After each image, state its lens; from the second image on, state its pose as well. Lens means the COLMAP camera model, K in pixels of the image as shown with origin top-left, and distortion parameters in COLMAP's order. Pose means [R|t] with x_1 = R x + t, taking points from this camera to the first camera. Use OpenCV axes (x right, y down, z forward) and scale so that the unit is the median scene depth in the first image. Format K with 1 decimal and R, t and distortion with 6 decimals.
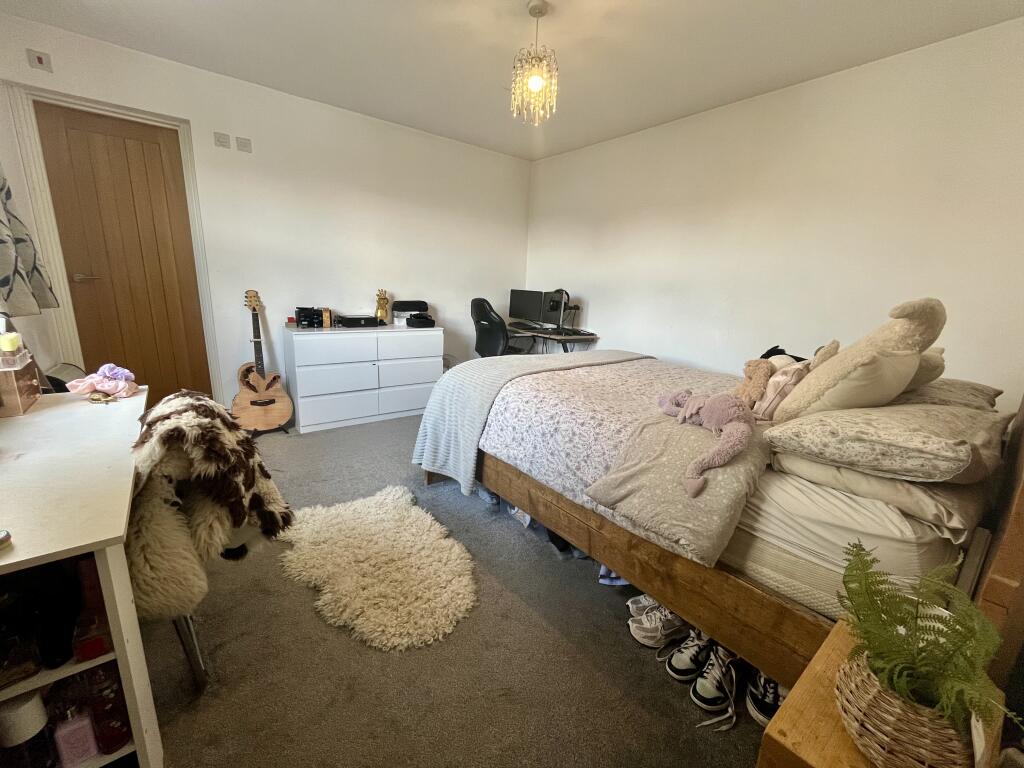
lens RADIAL K [[417.8, 0, 510.2], [0, 417.8, 385.0], [0, 0, 1]] dist [-0.002413, -0.000312]
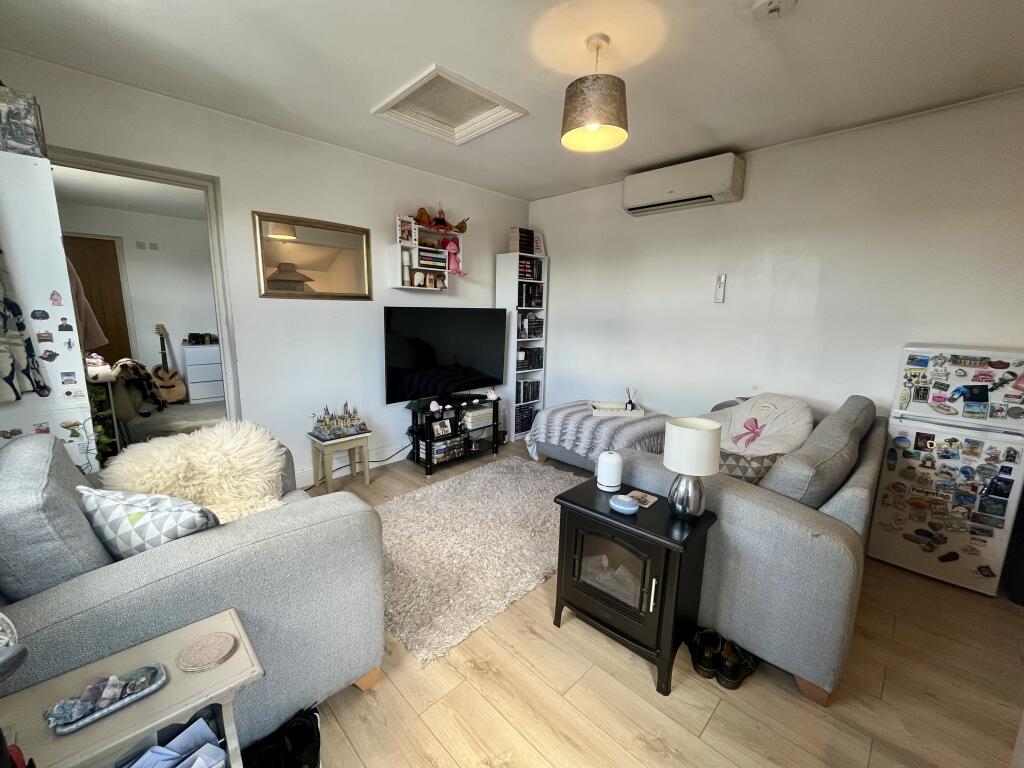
lens RADIAL K [[417.8, 0, 510.2], [0, 417.8, 385.0], [0, 0, 1]] dist [-0.002413, -0.000312]
pose [[0.992461, -0.048246, 0.112669, 0.659866], [0.054380, 0.997164, -0.052021, 0.207341], [-0.109840, 0.057756, 0.992270, -0.926863]]
